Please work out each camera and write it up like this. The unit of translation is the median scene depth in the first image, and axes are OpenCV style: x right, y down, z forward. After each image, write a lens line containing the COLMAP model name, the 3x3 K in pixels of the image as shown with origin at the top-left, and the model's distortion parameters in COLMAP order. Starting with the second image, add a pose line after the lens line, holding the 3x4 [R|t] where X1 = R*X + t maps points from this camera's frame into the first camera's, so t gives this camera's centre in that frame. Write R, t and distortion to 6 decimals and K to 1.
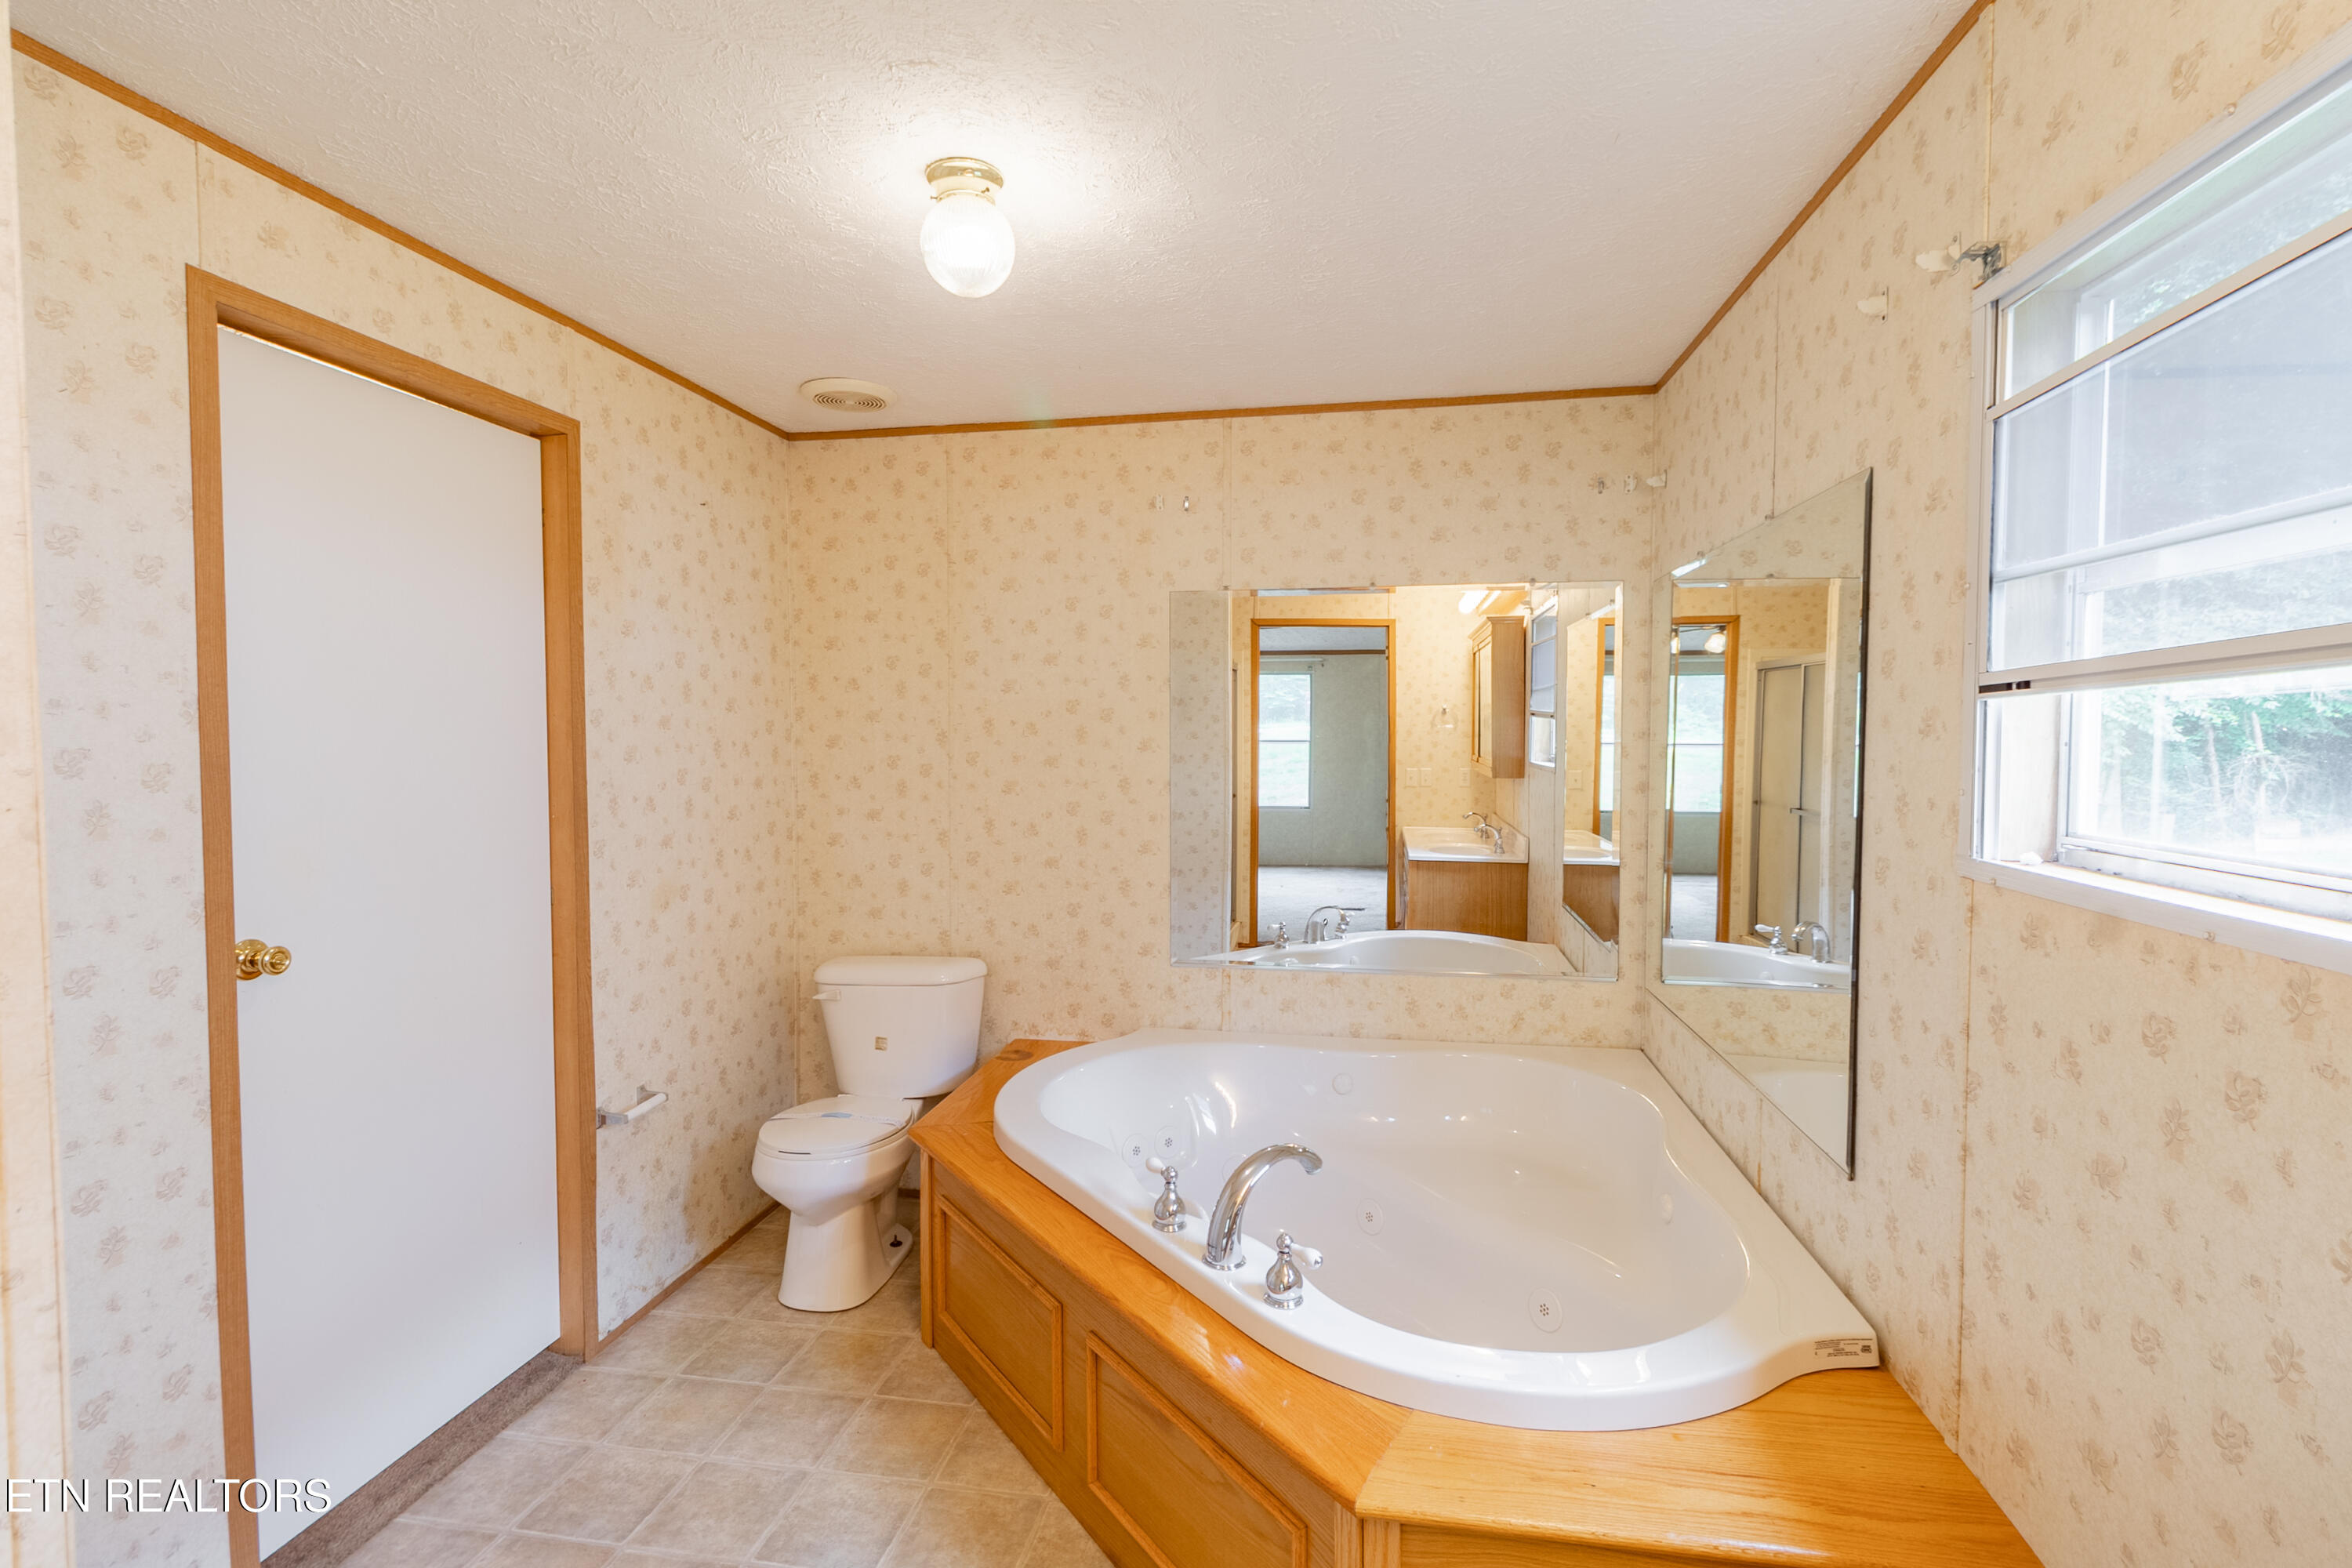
lens RADIAL K [[1086.7, 0, 1178.3], [0, 1086.7, 800.4], [0, 0, 1]] dist [0.004288, 0.000104]
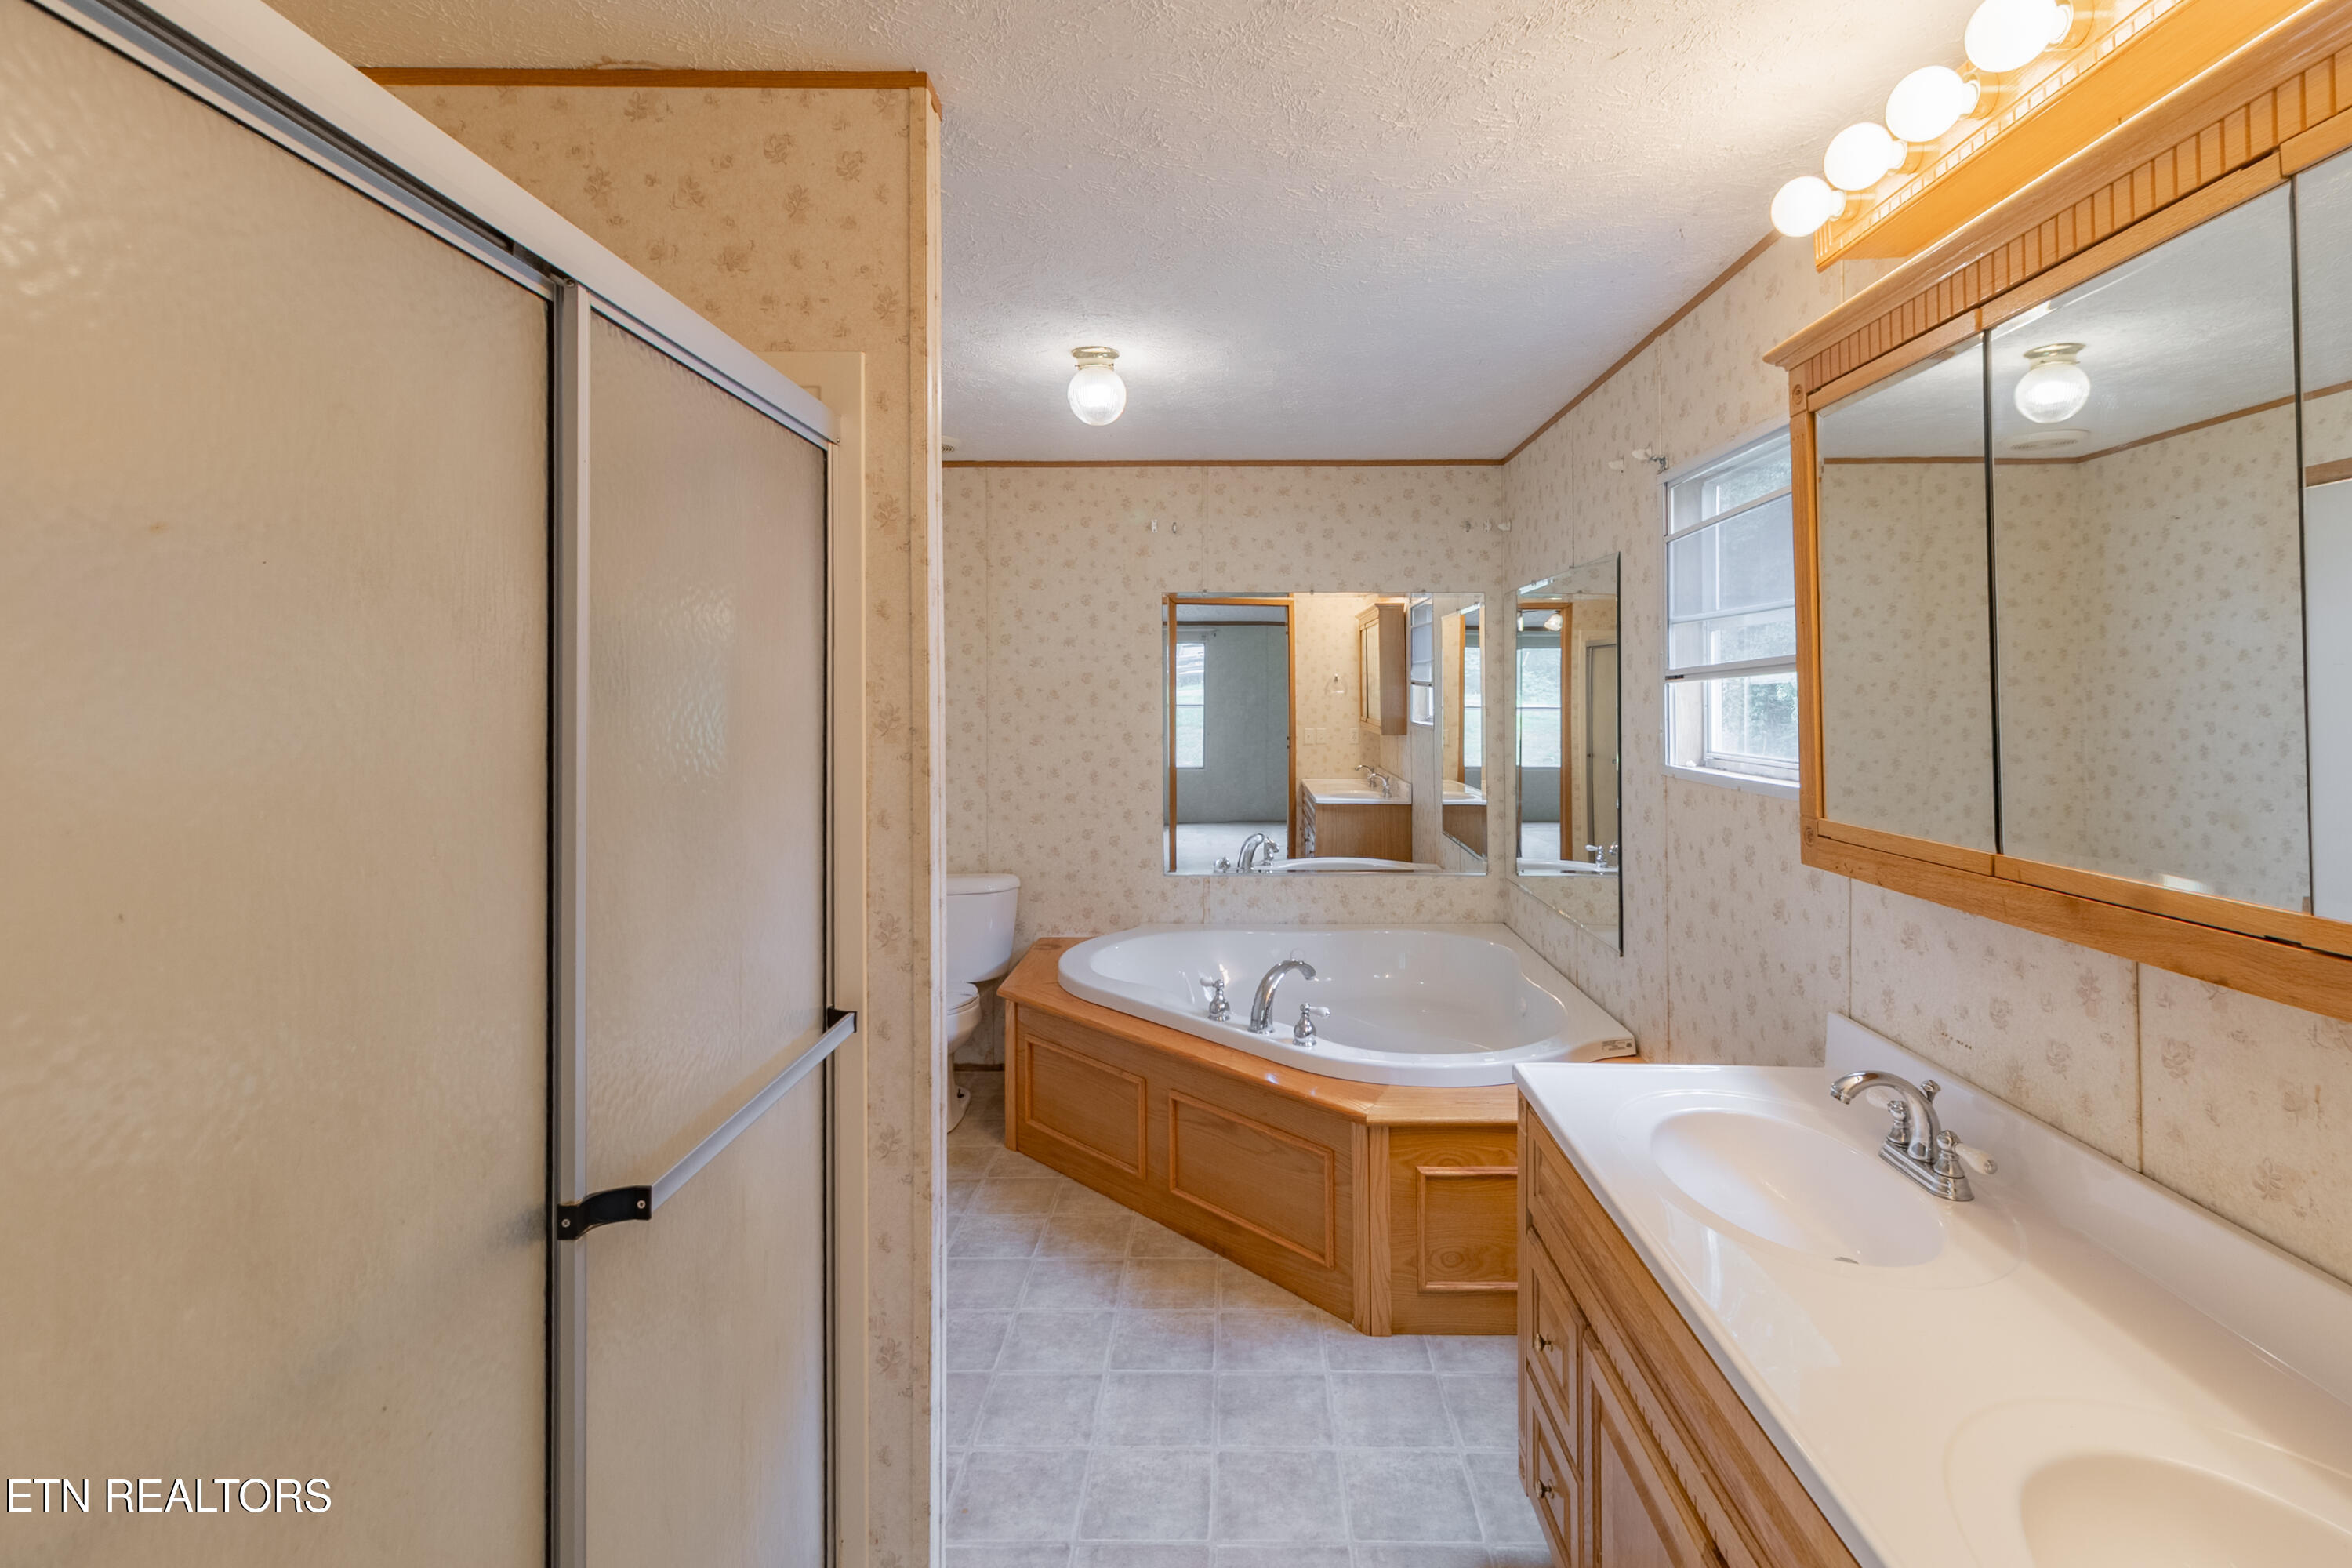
lens RADIAL K [[1086.7, 0, 1236.1], [0, 1086.7, 696.6], [0, 0, 1]] dist [0.004288, 0.000104]
pose [[0.985657, 0.001800, 0.168751, -0.151722], [0.008647, 0.998091, -0.061157, 0.018789], [-0.168539, 0.061739, 0.983760, -0.338568]]
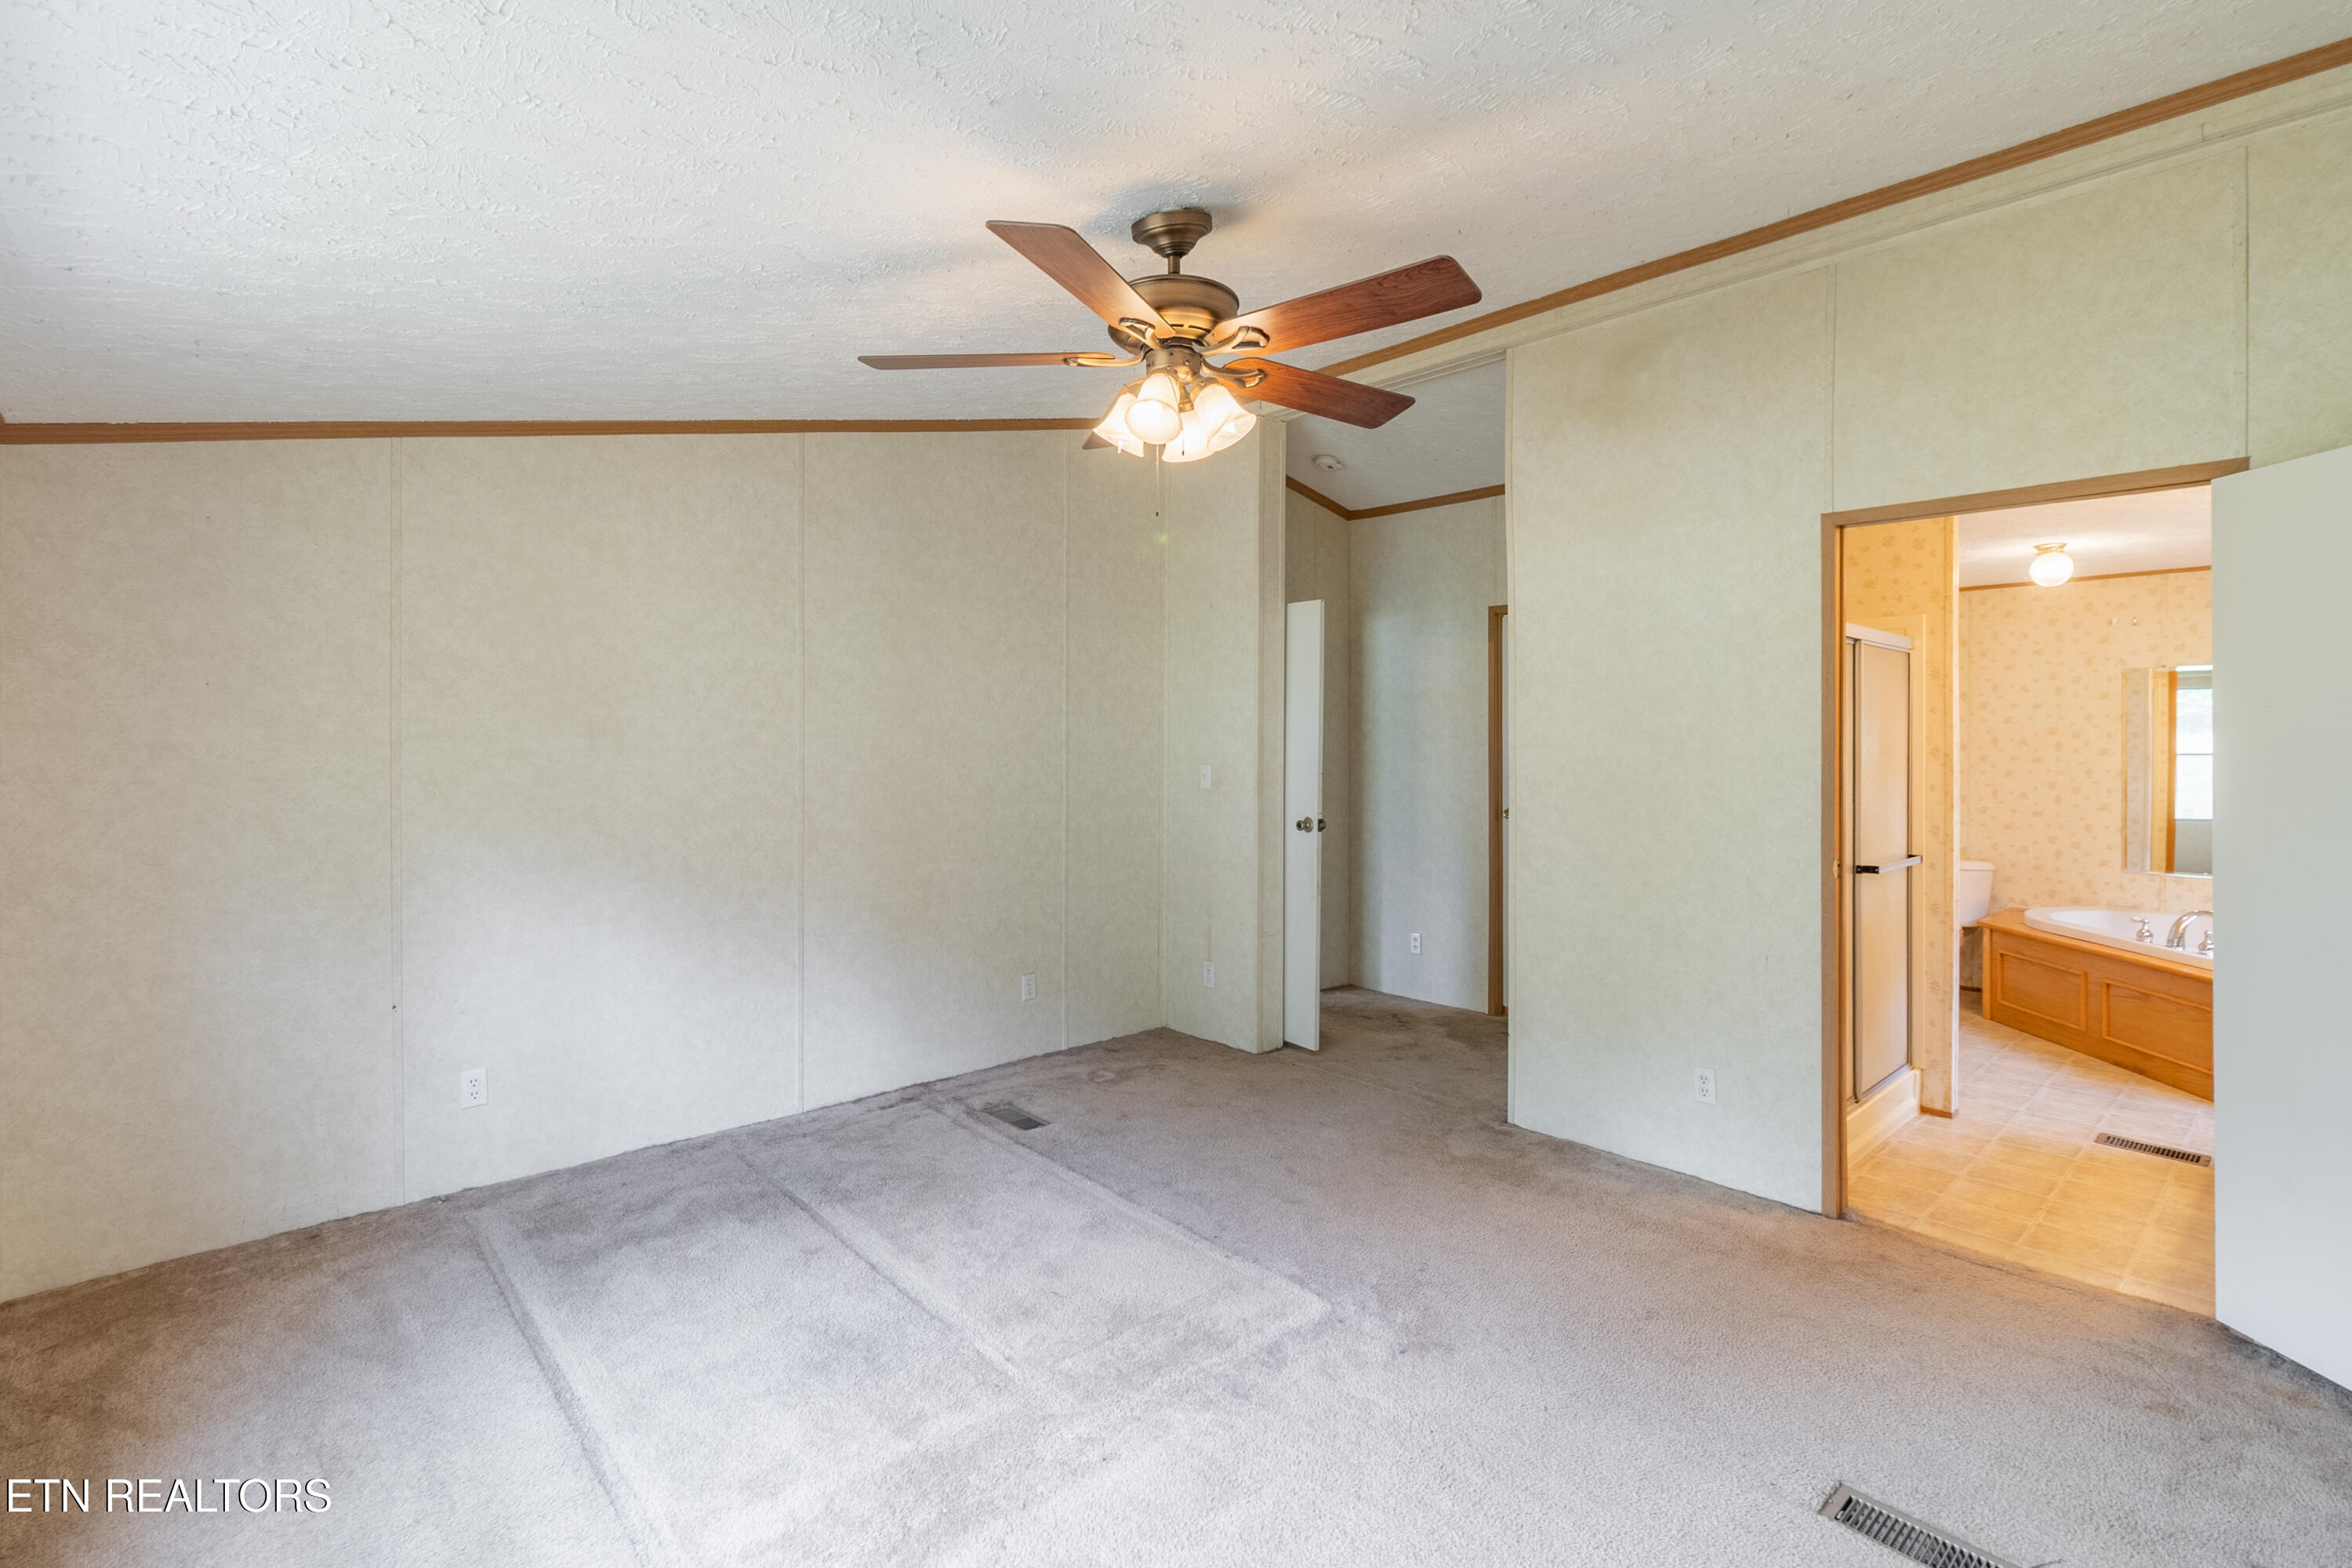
lens RADIAL K [[1086.7, 0, 1186.7], [0, 1086.7, 744.9], [0, 0, 1]] dist [0.004288, 0.000104]
pose [[0.786486, 0.007173, -0.617566, -0.119465], [-0.044437, 0.997998, -0.045001, 0.096030], [0.616007, 0.062836, 0.785230, -1.508503]]
